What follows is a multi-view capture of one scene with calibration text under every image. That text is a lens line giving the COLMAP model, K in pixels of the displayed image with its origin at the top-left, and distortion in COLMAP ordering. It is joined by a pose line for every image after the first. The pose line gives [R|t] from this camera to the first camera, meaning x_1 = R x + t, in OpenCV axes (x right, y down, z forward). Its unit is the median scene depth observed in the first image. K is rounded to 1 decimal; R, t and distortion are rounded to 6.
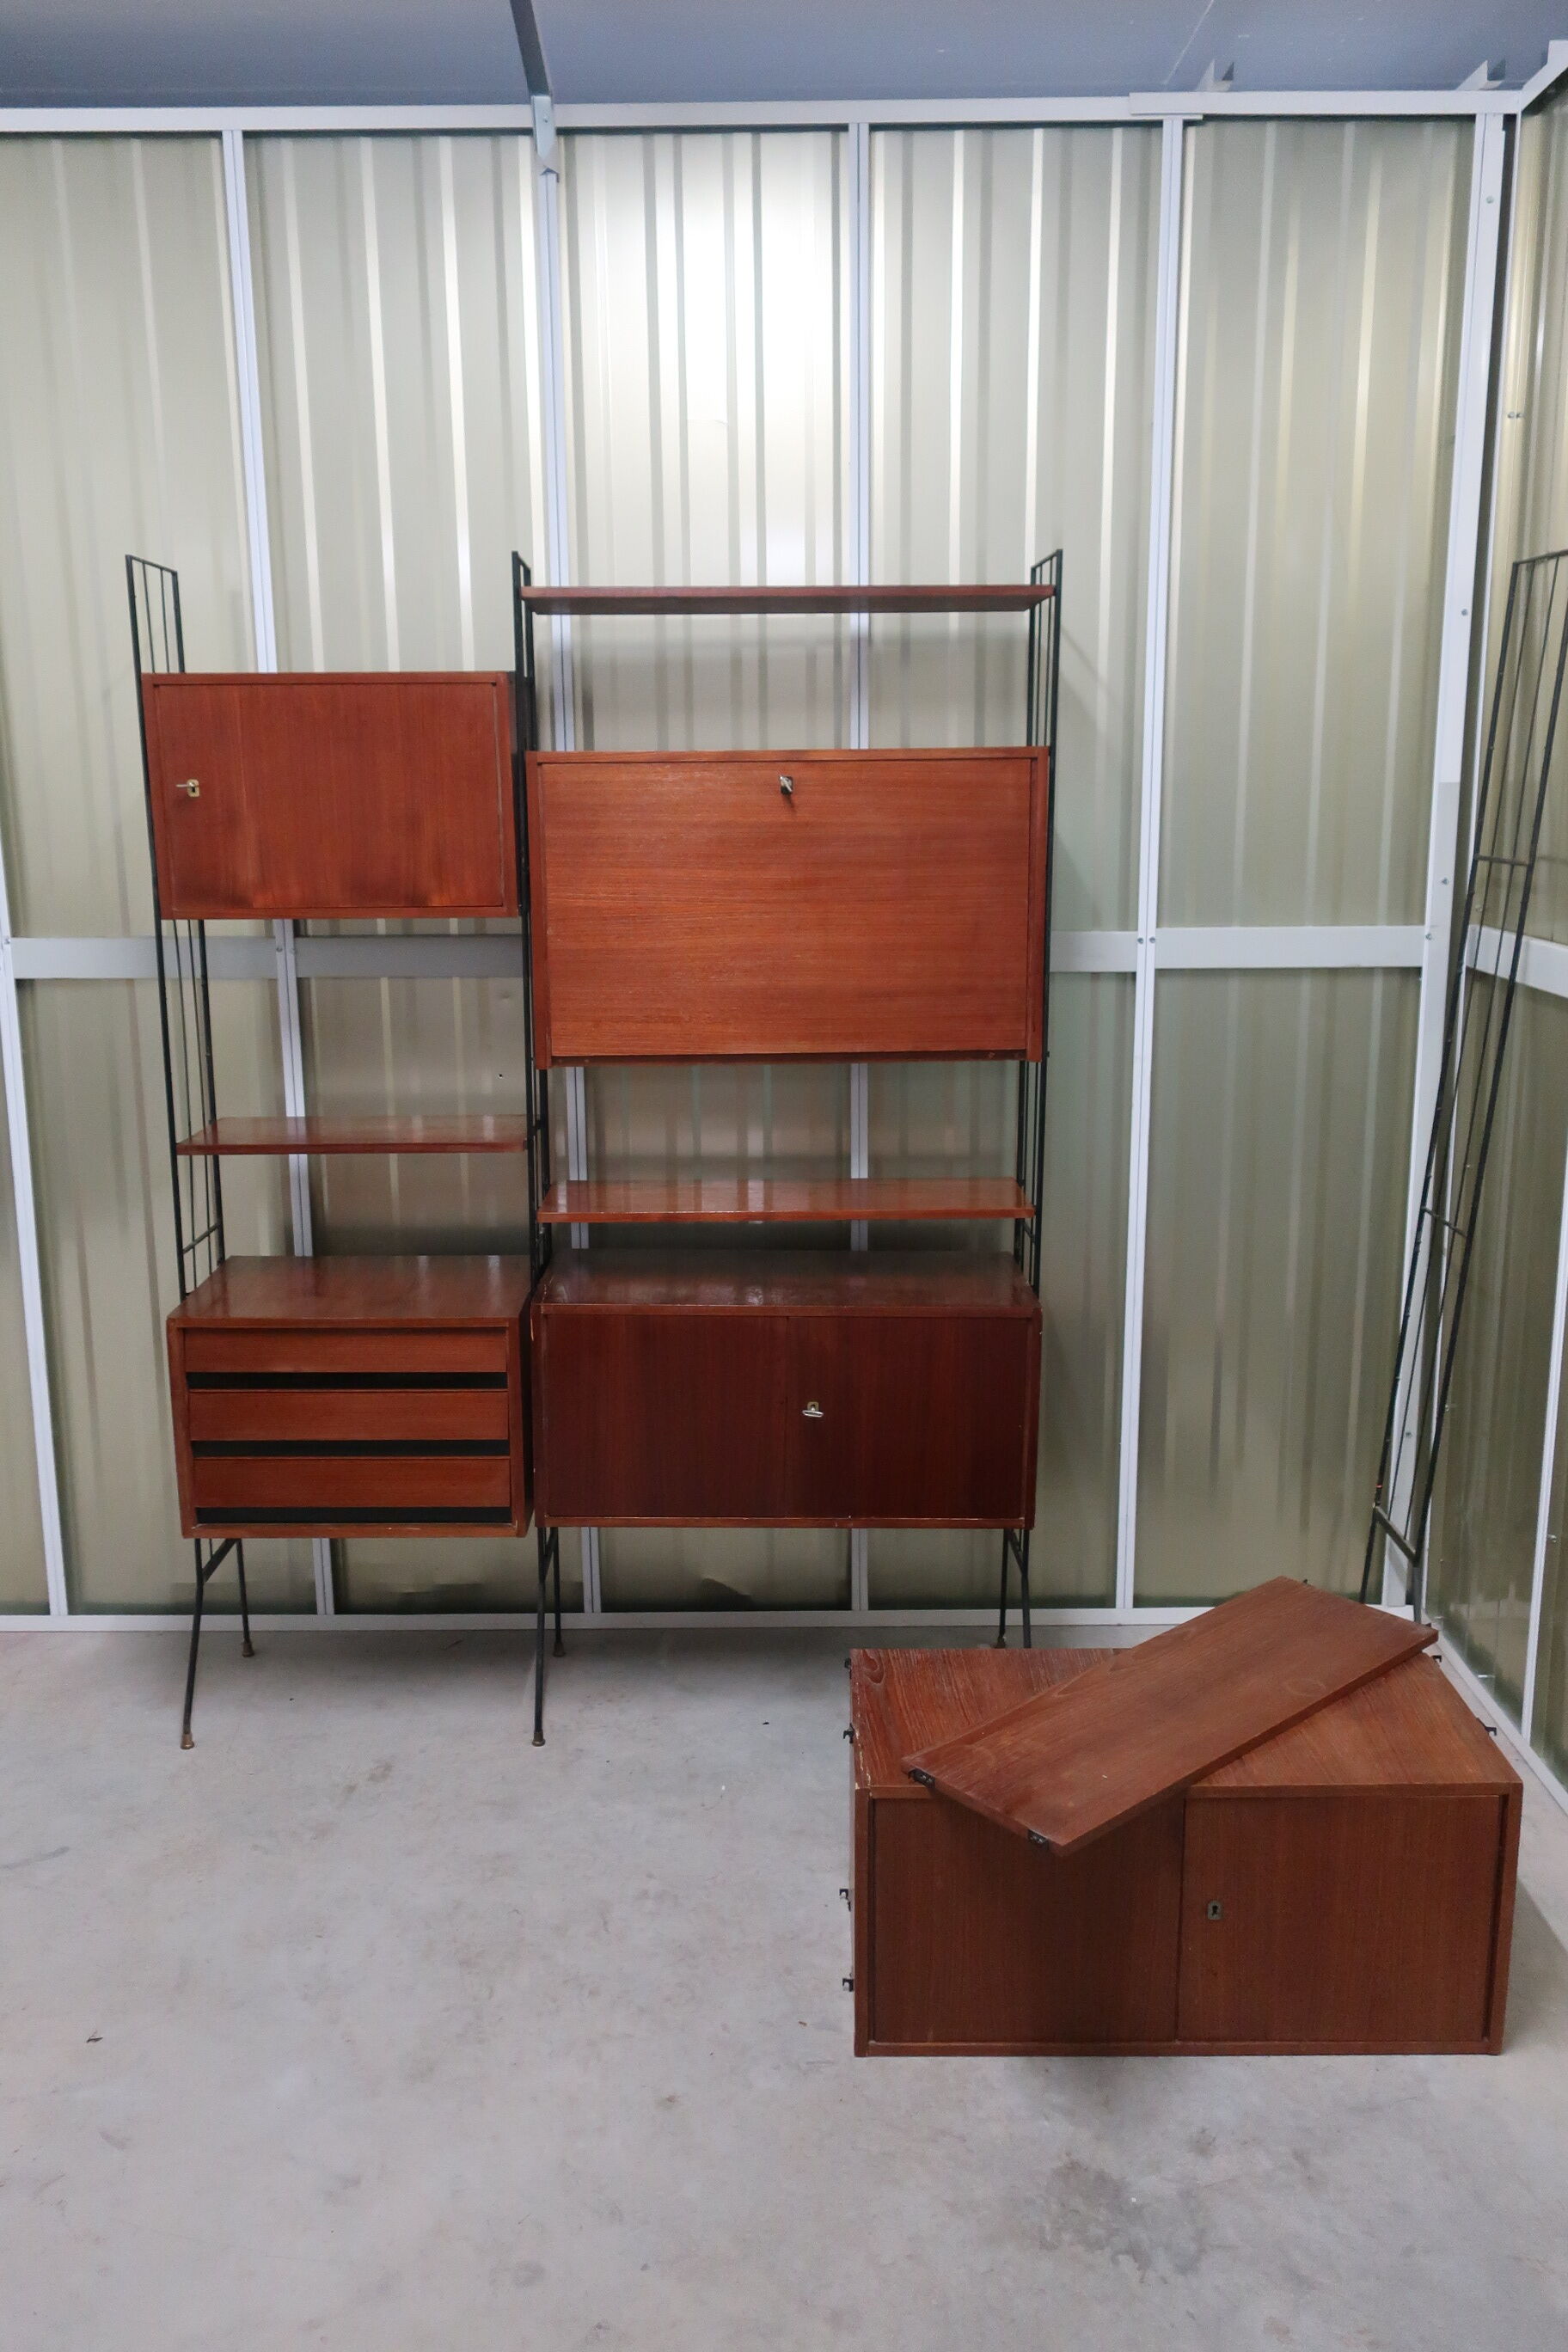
lens RADIAL K [[1866.9, 0, 787.1], [0, 1866.9, 1192.0], [0, 0, 1]] dist [-0.002618, 0.005982]
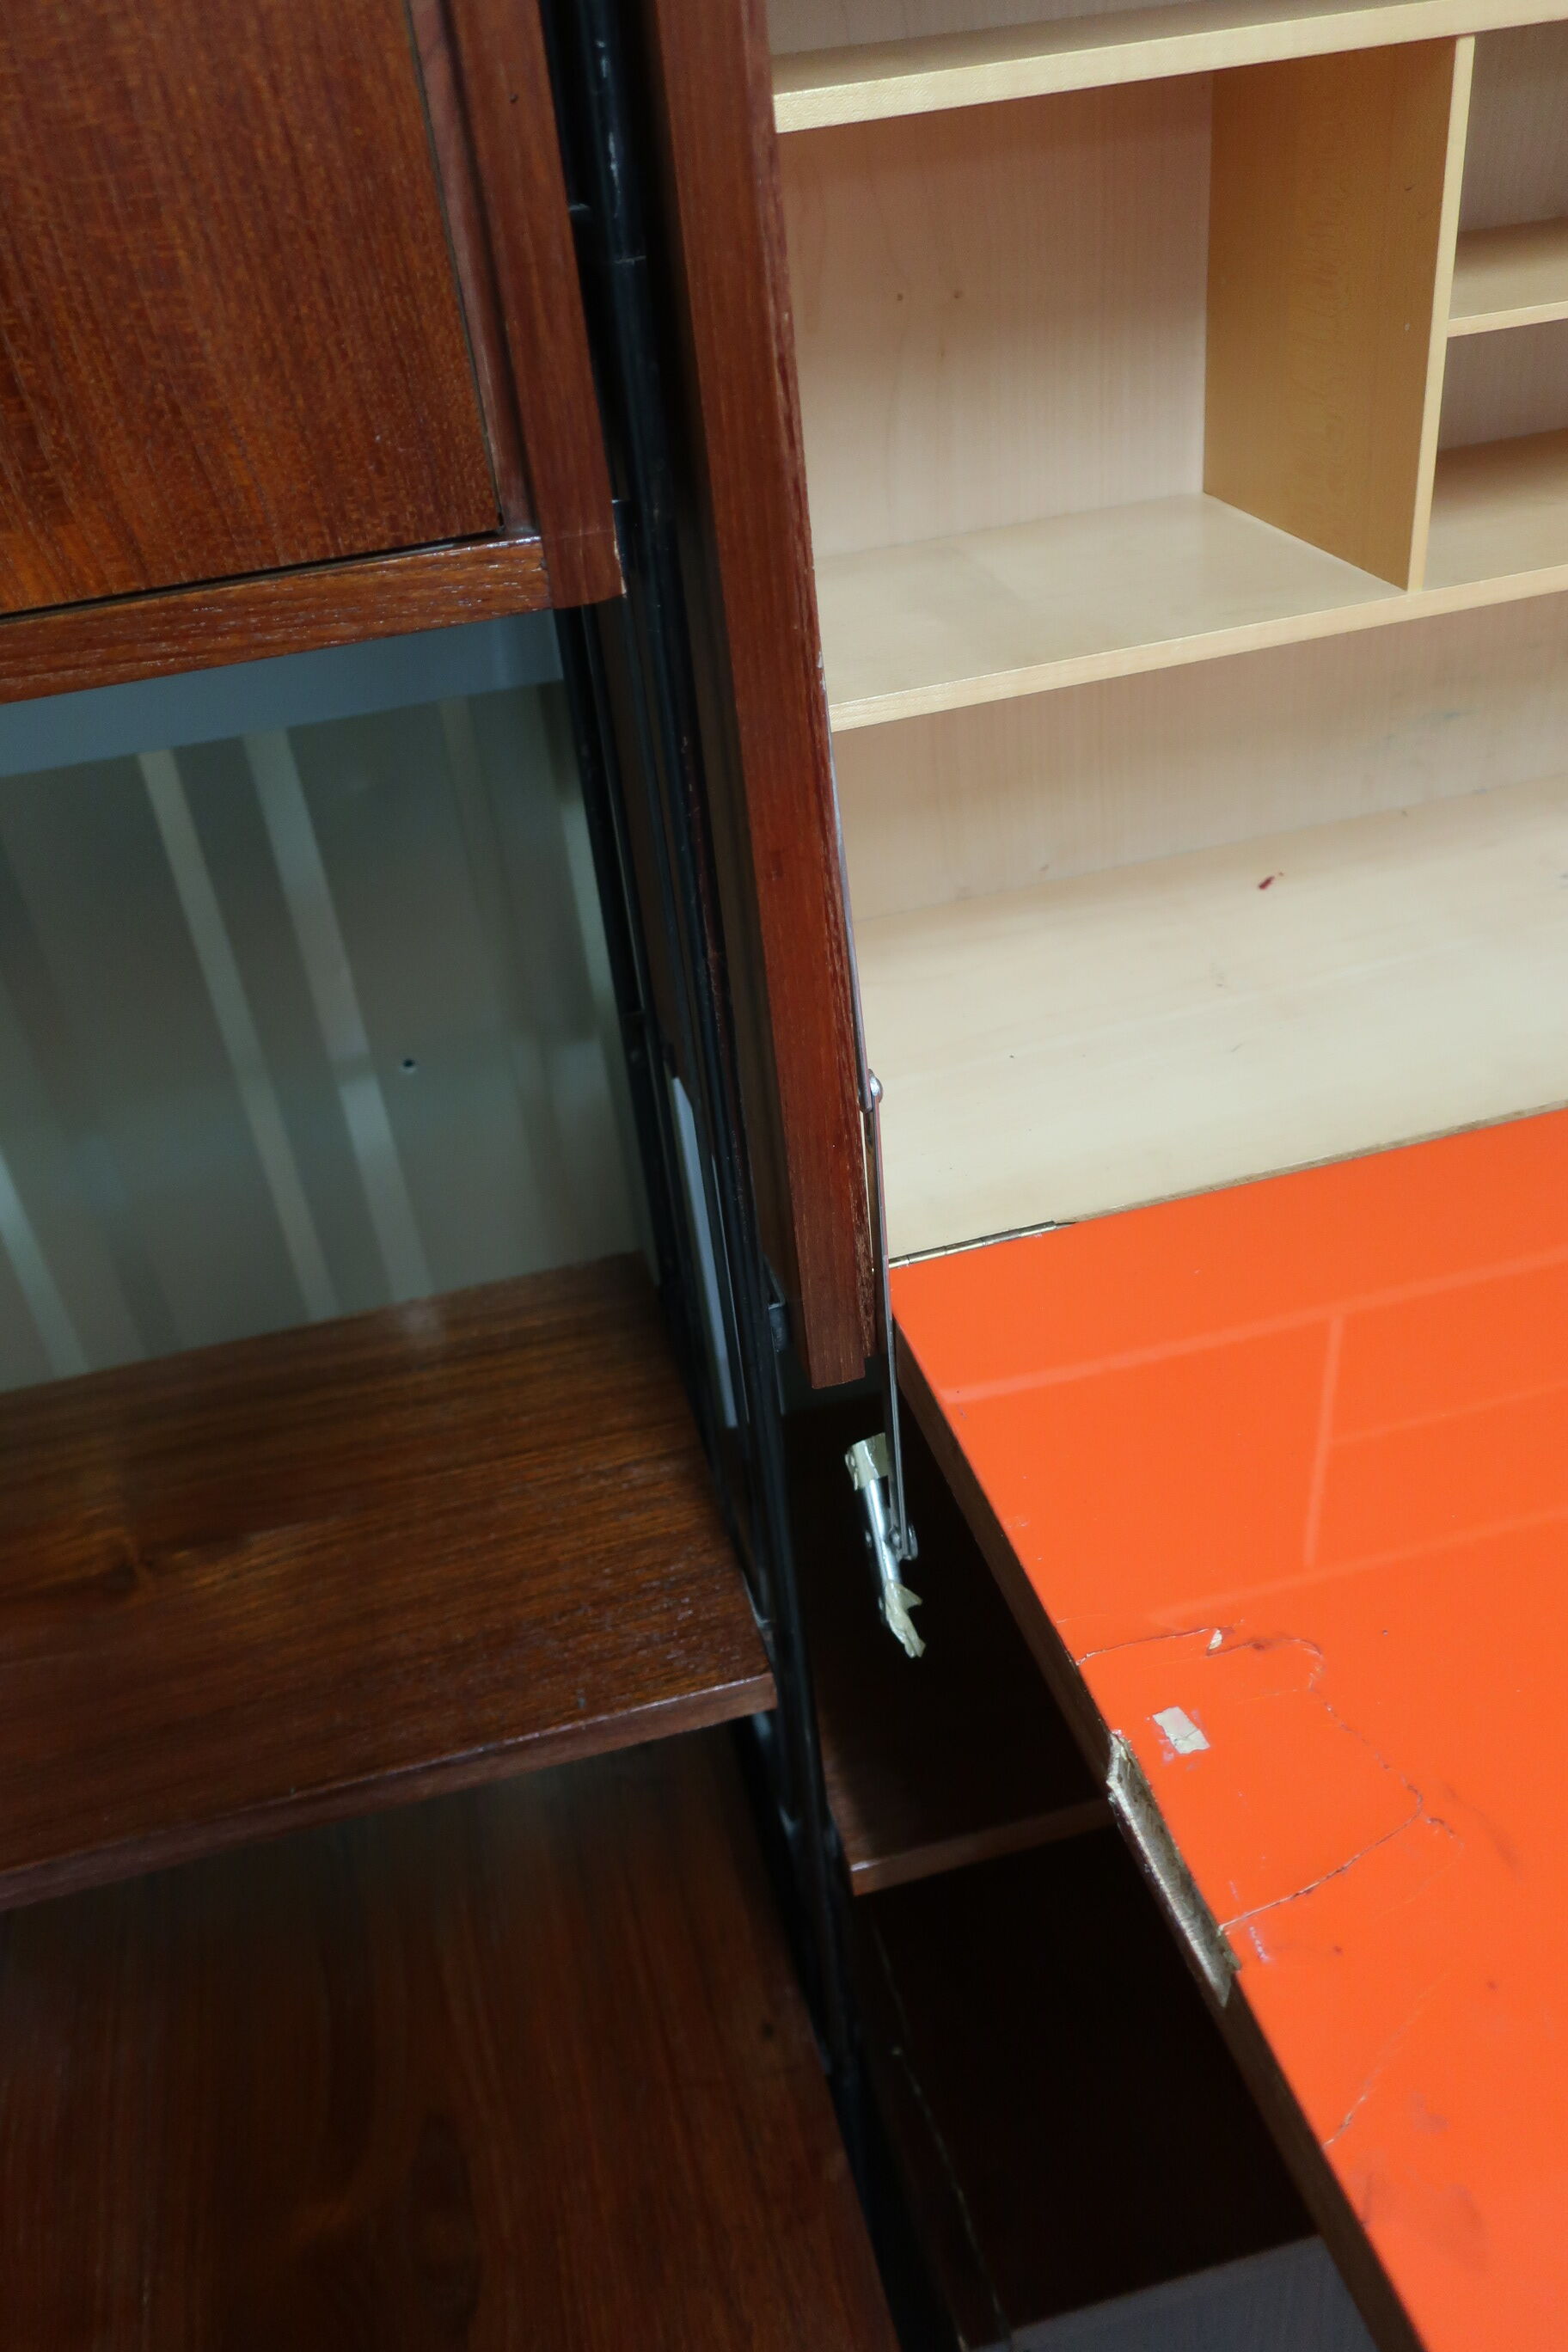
lens RADIAL K [[1866.9, 0, 791.1], [0, 1866.9, 1169.9], [0, 0, 1]] dist [-0.002618, 0.005982]
pose [[0.971362, -0.196267, 0.133921, -0.156933], [0.137358, 0.923754, 0.357508, -0.153071], [-0.193877, -0.328874, 0.924258, 0.829924]]
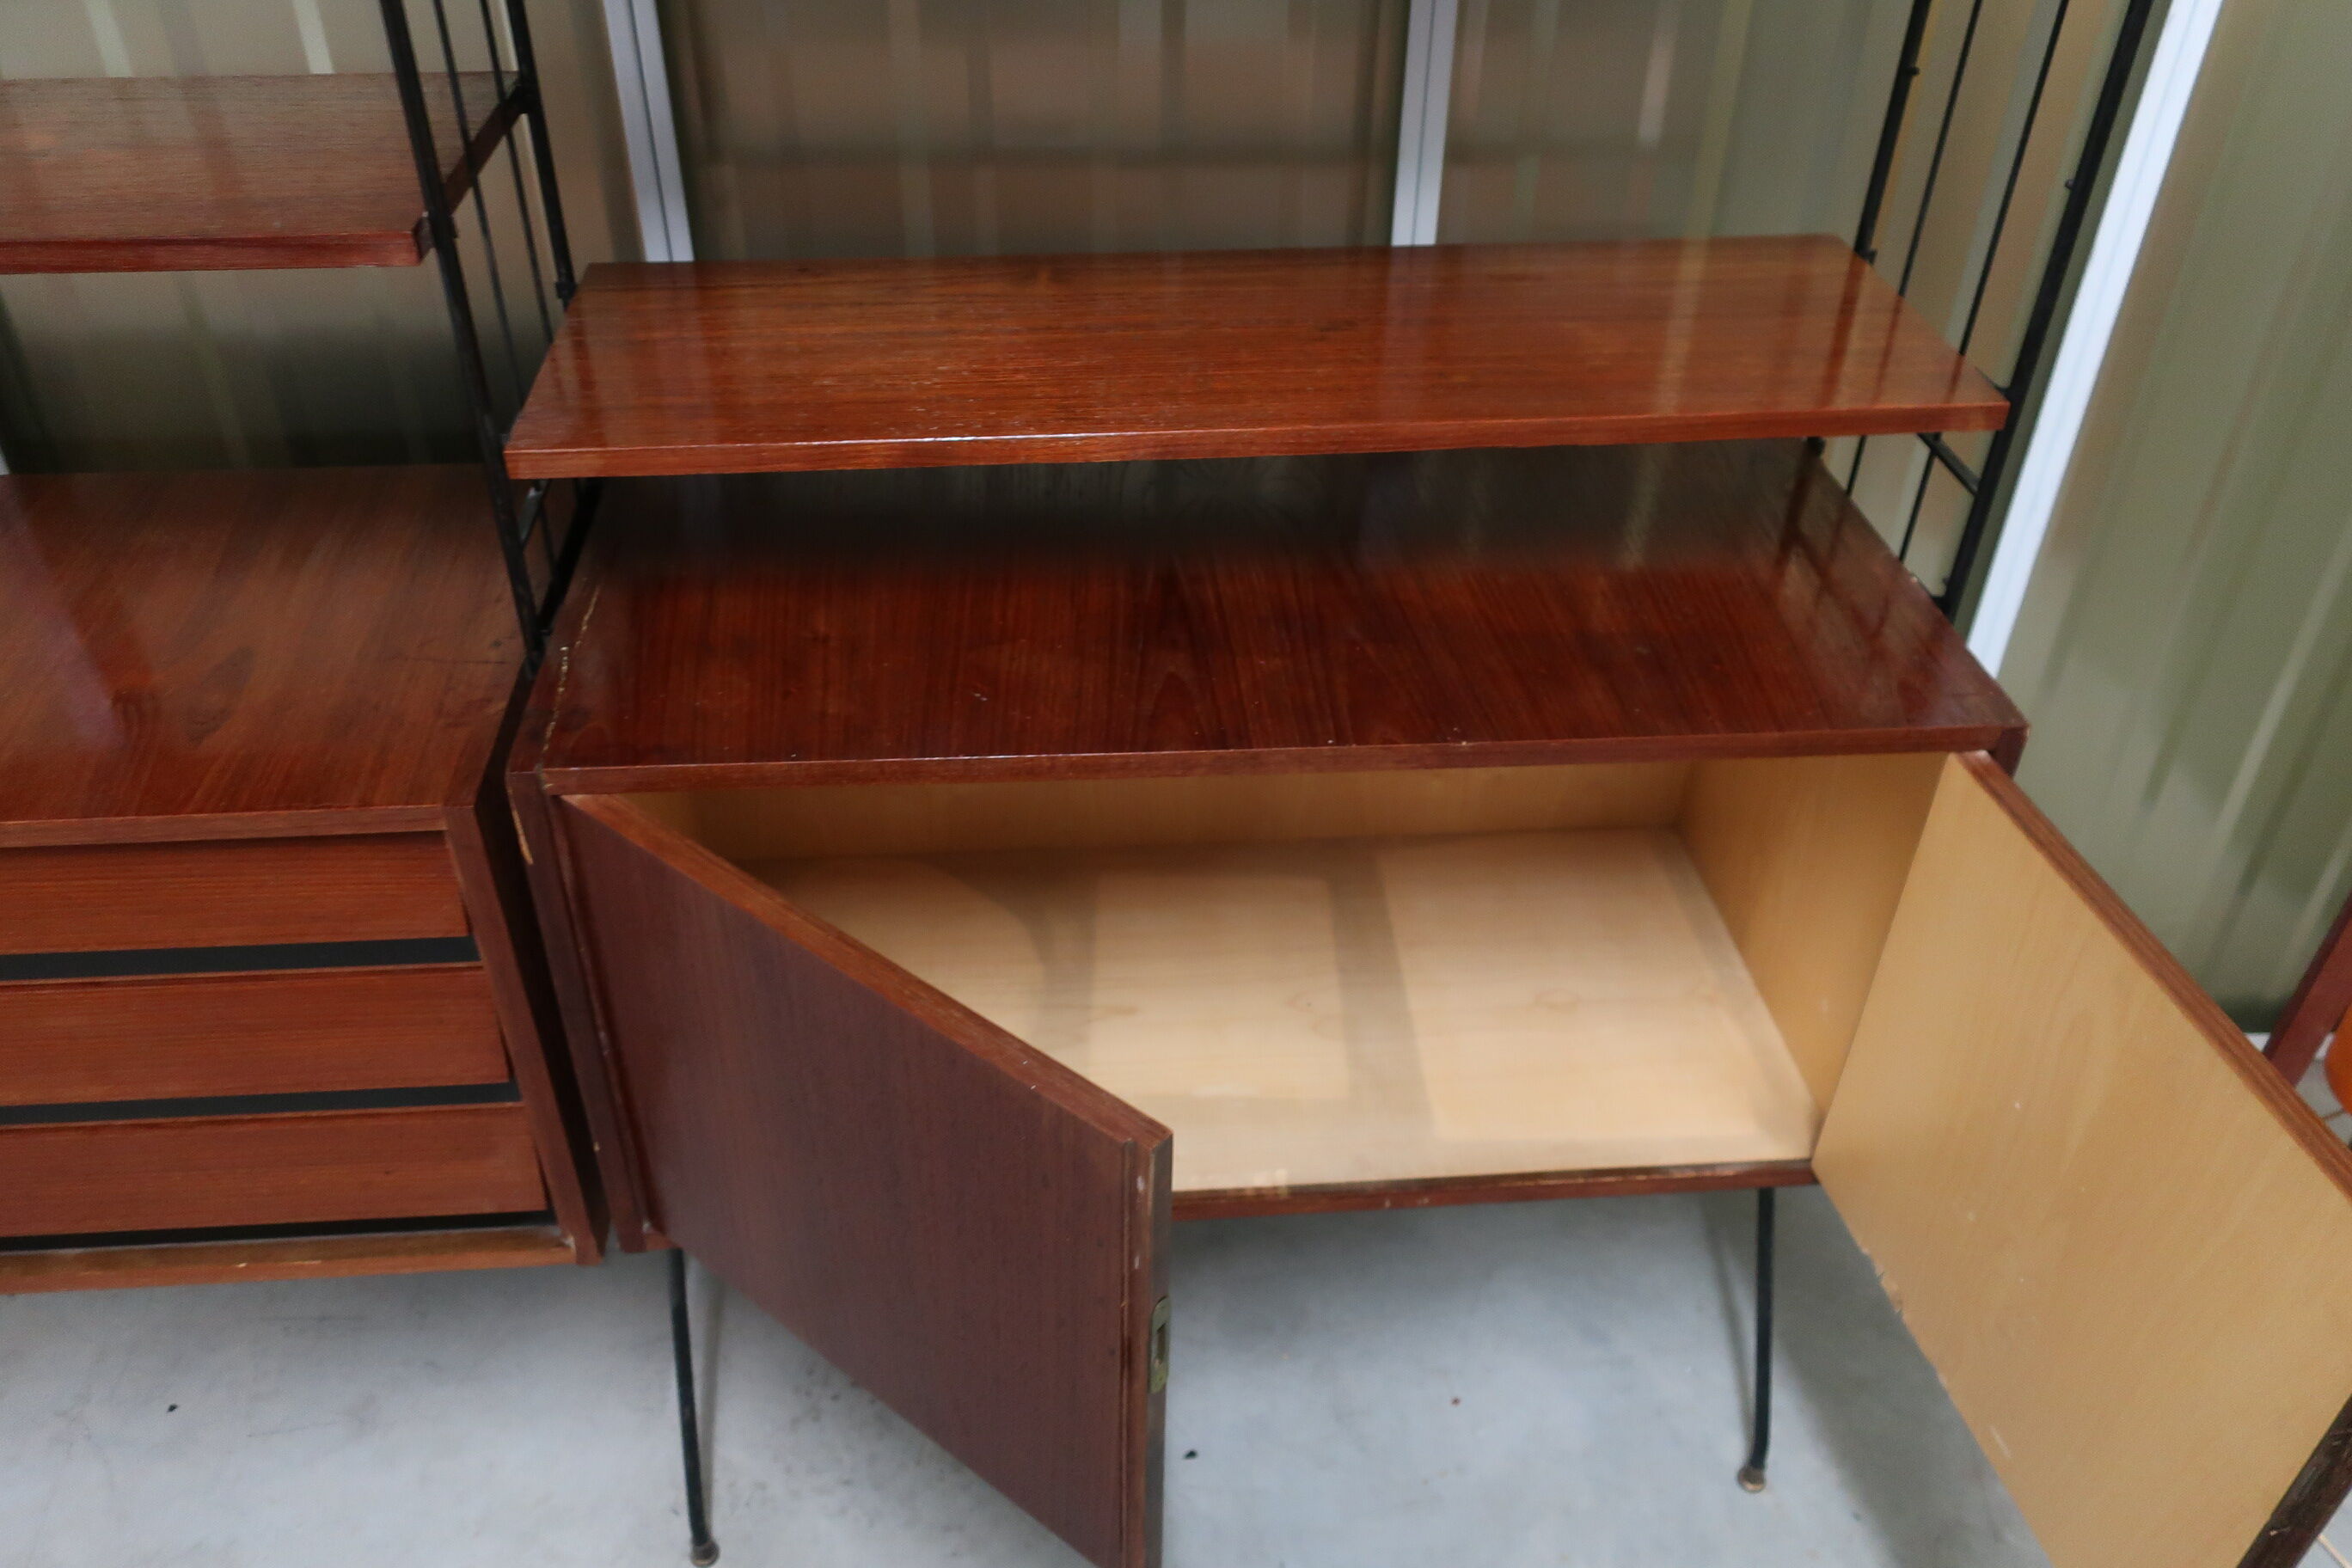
lens RADIAL K [[1866.9, 0, 1170.7], [0, 1866.9, 776.3], [0, 0, 1]] dist [-0.002618, 0.005982]
pose [[0.998282, -0.025174, 0.052915, -0.038984], [0.000639, 0.907636, 0.419758, -0.073248], [-0.058594, -0.419003, 0.906092, 0.690789]]
